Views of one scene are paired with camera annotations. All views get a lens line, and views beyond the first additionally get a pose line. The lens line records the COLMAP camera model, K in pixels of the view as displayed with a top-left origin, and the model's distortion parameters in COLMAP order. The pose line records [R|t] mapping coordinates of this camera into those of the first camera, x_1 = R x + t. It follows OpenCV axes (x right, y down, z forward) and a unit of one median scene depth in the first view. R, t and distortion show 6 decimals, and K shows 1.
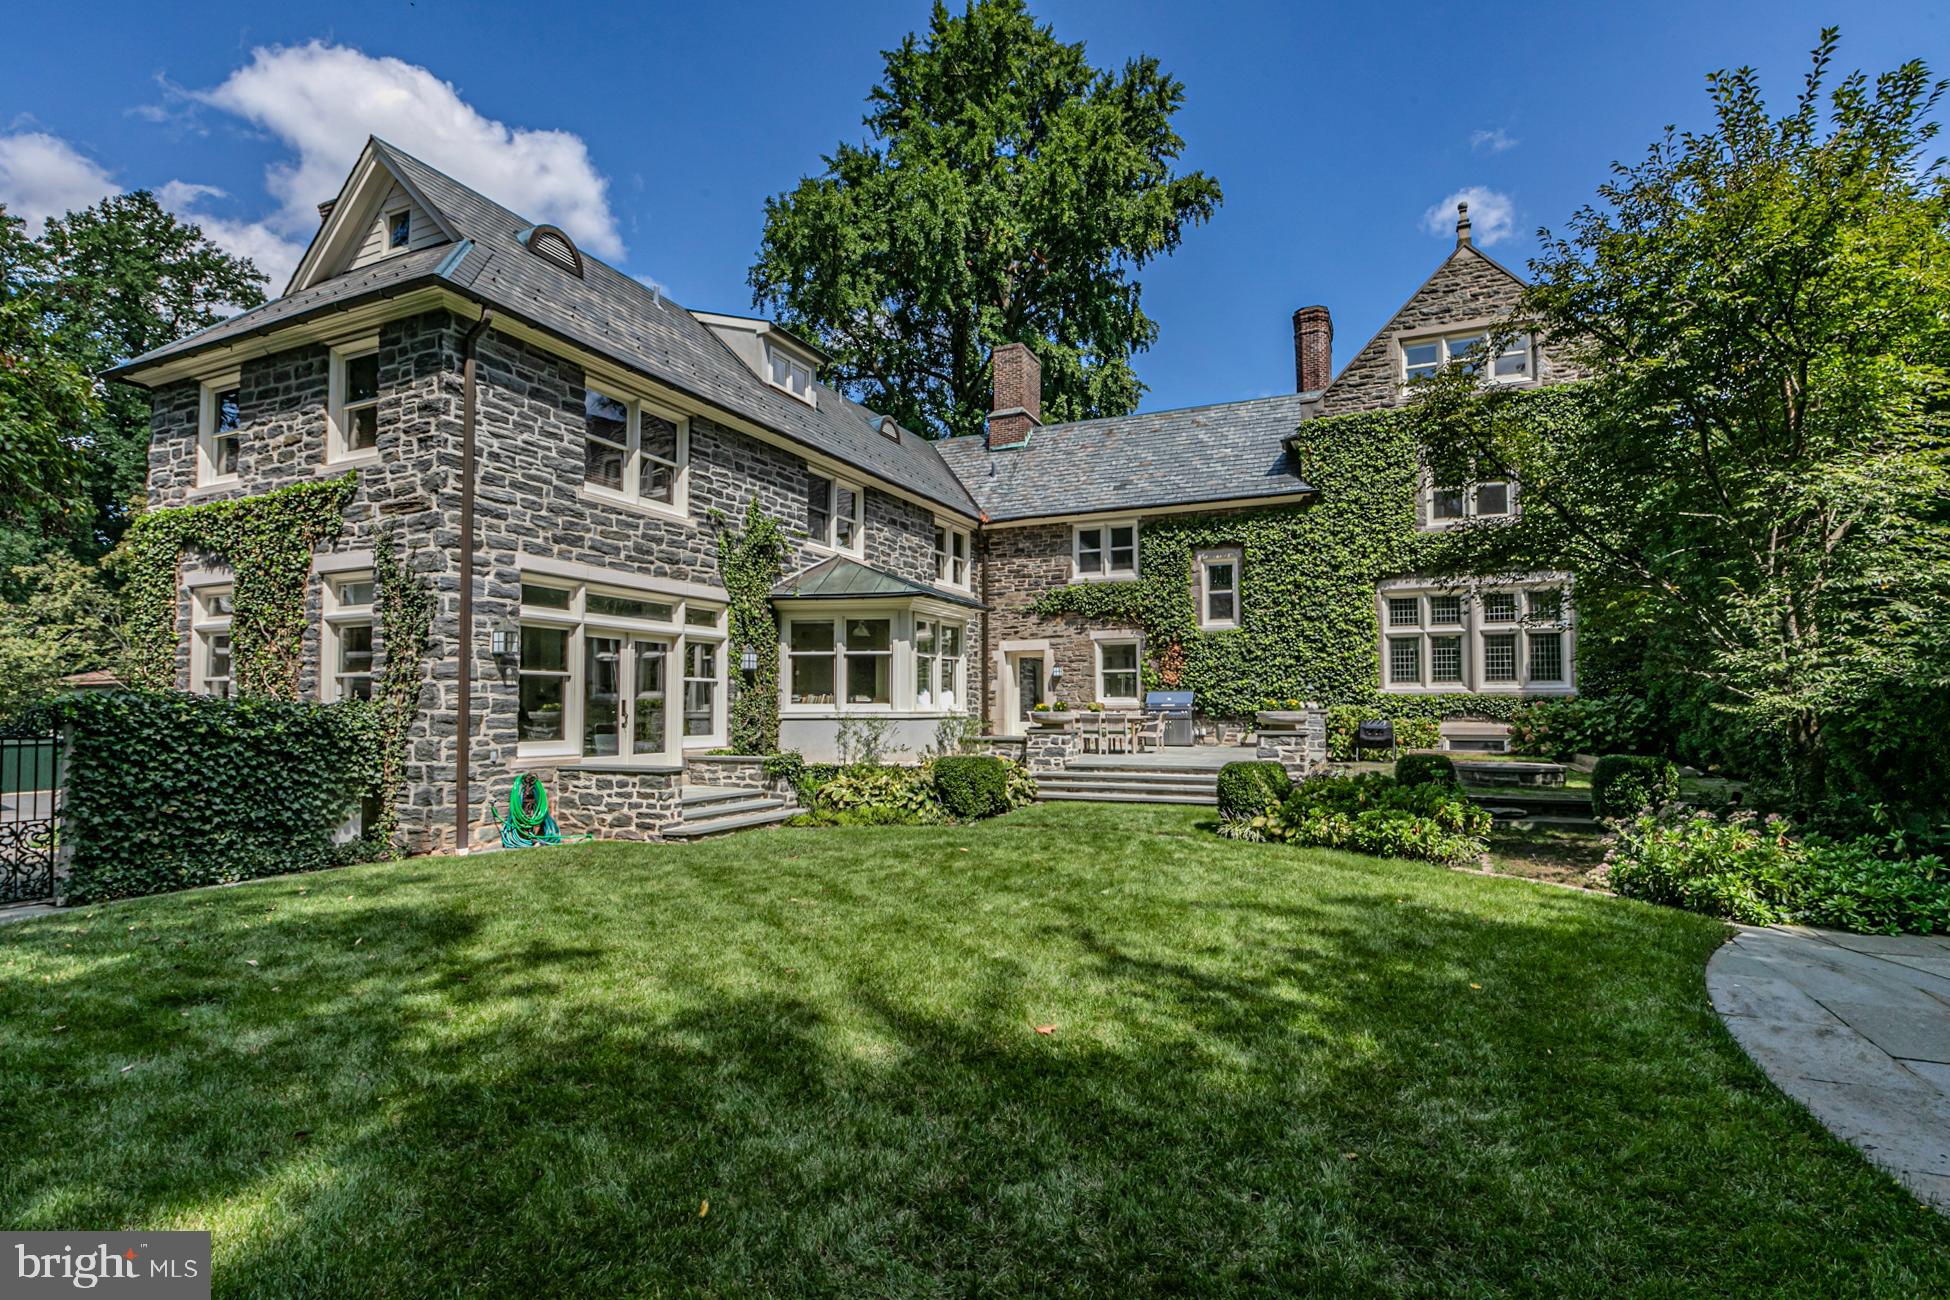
lens RADIAL K [[930.2, 0, 979.2], [0, 930.2, 668.3], [0, 0, 1]] dist [-0.001838, -0.000766]
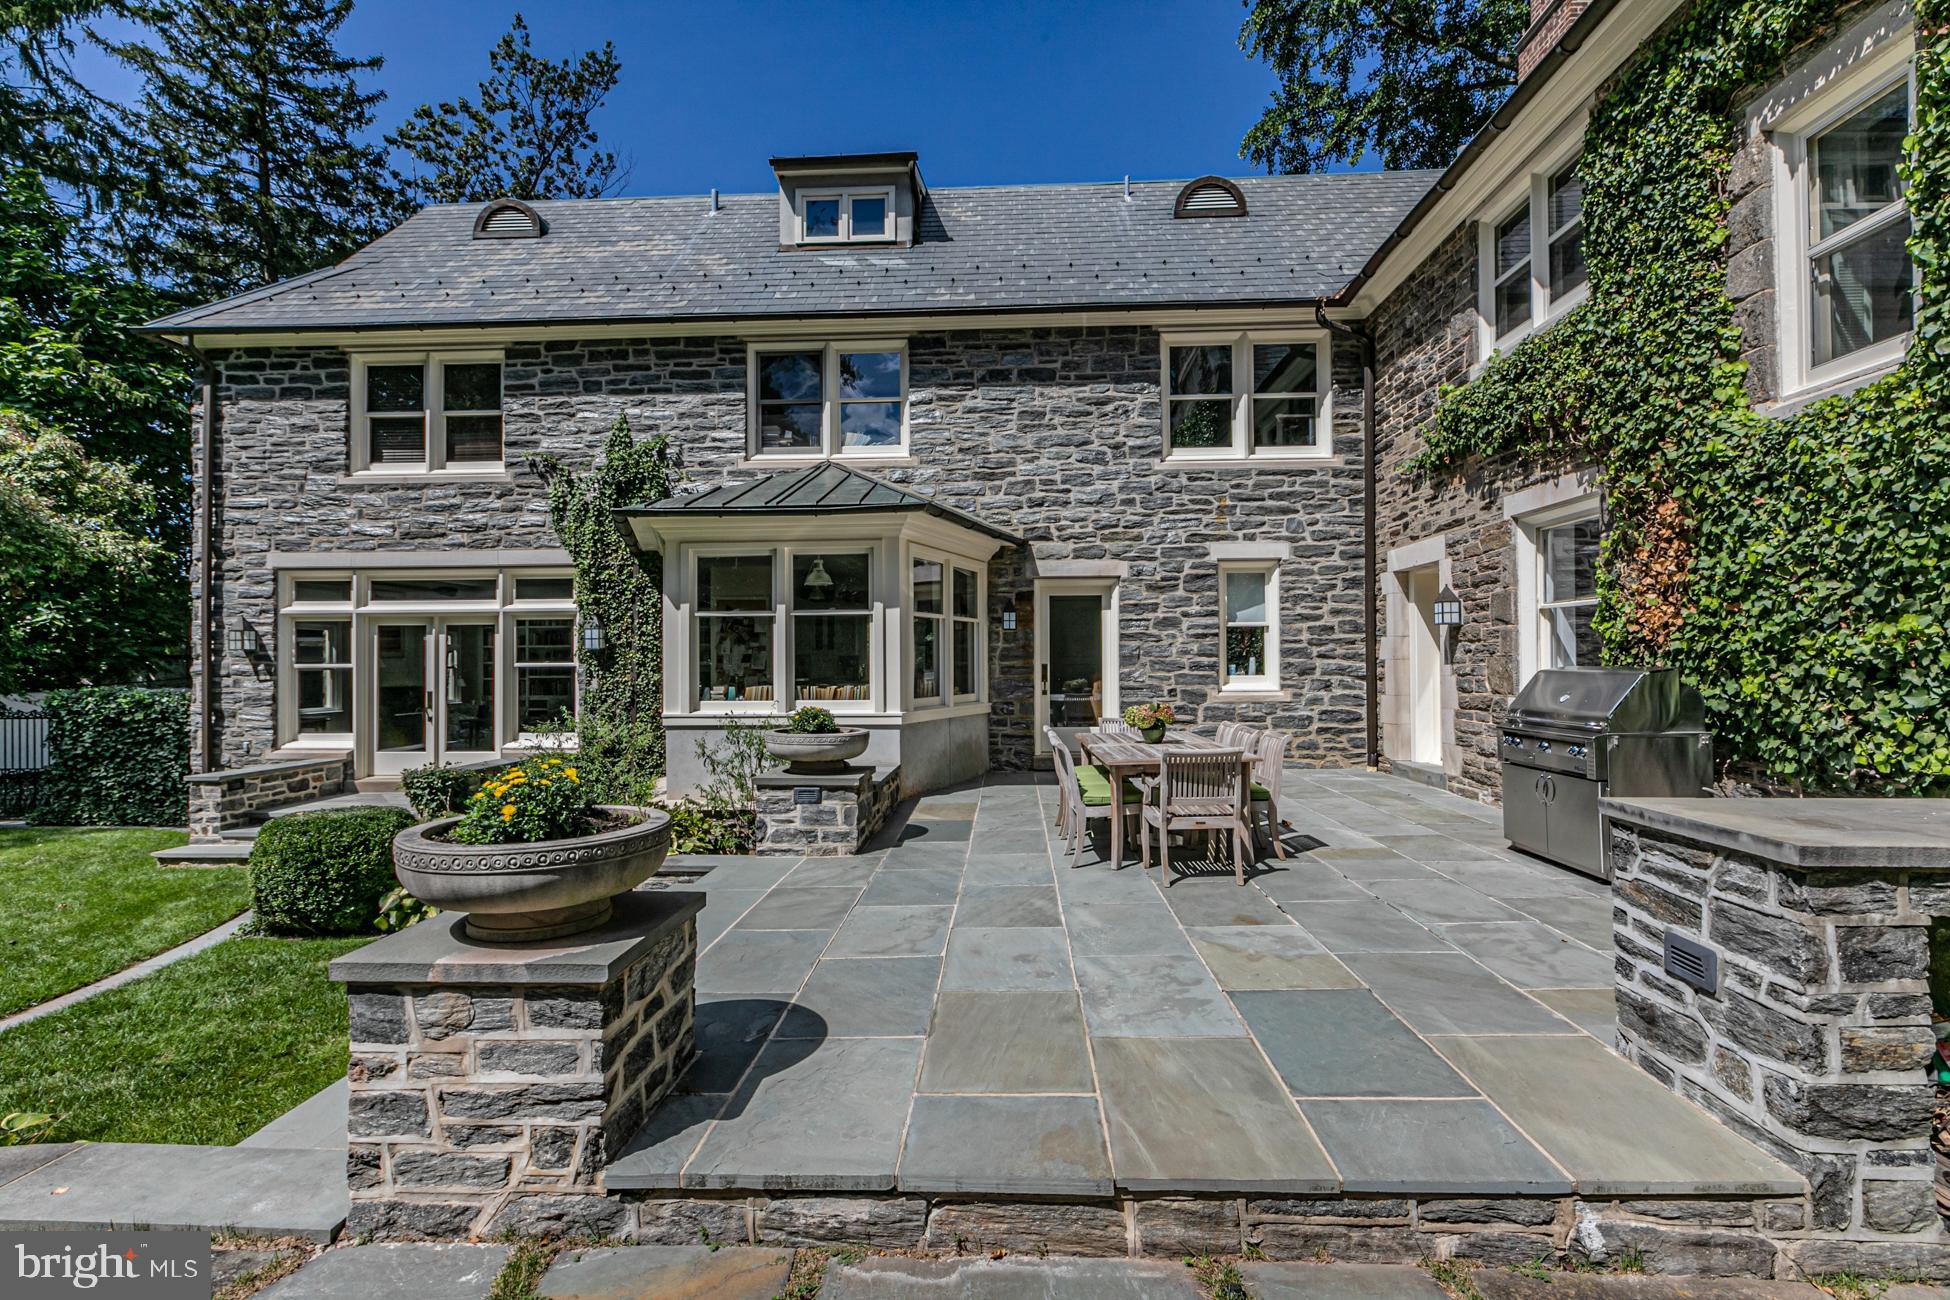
lens RADIAL K [[877.7, 0, 960.8], [0, 877.7, 656.6], [0, 0, 1]] dist [0.002149, -0.000539]
pose [[0.371397, -0.007173, -0.928447, 0.550471], [0.046155, 0.998876, 0.010745, 0.012976], [0.927326, -0.046843, 0.371311, 1.048907]]
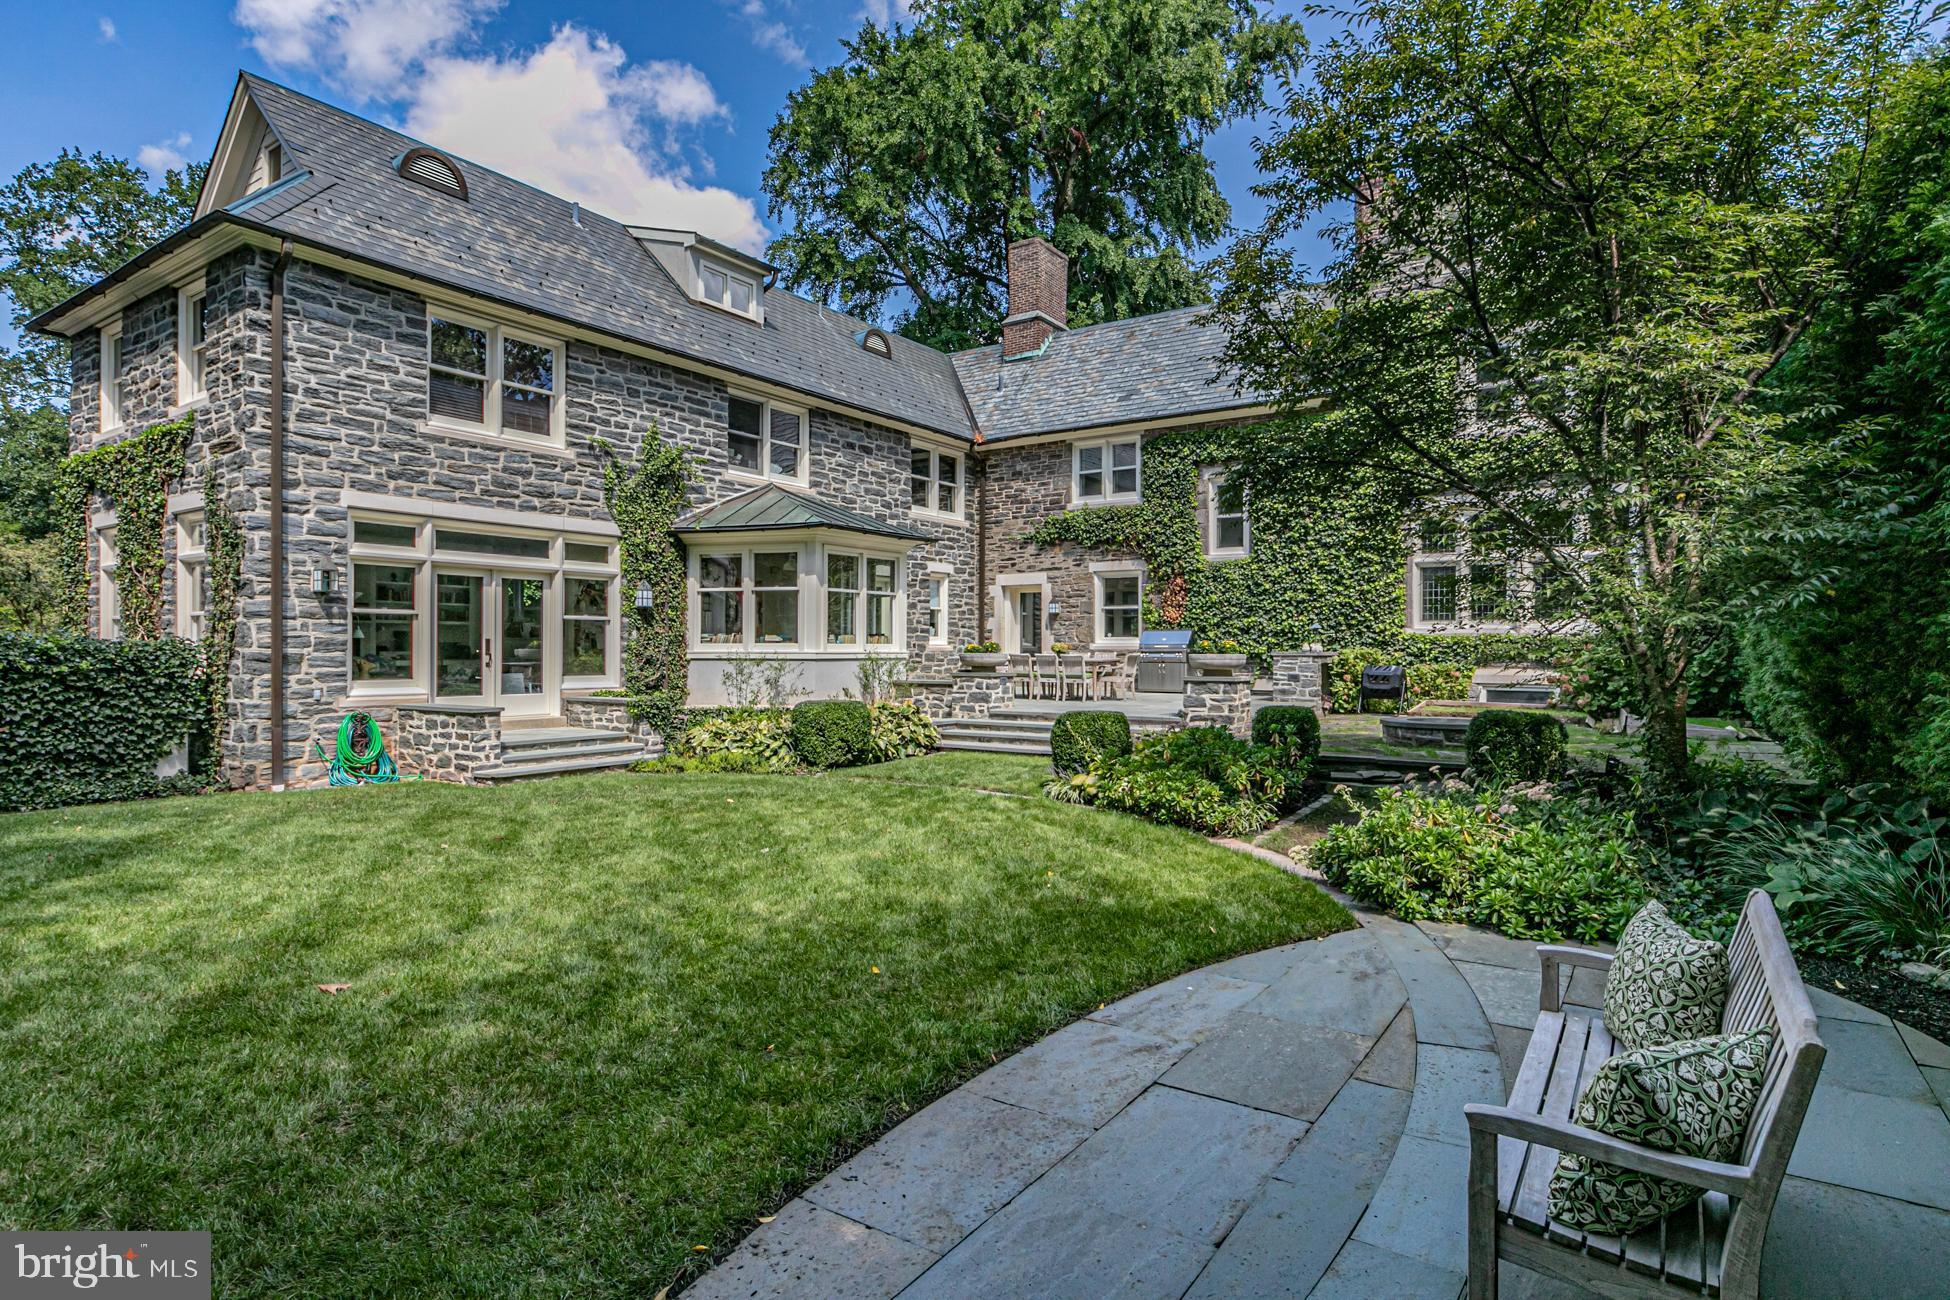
lens RADIAL K [[1019.6, 0, 973.2], [0, 1019.6, 648.3], [0, 0, 1]] dist [0.004836, -0.002824]
pose [[0.985516, 0.004976, -0.169508, 0.272072], [0.002413, 0.999057, 0.043356, -0.001082], [0.169564, -0.043137, 0.984575, 0.027834]]
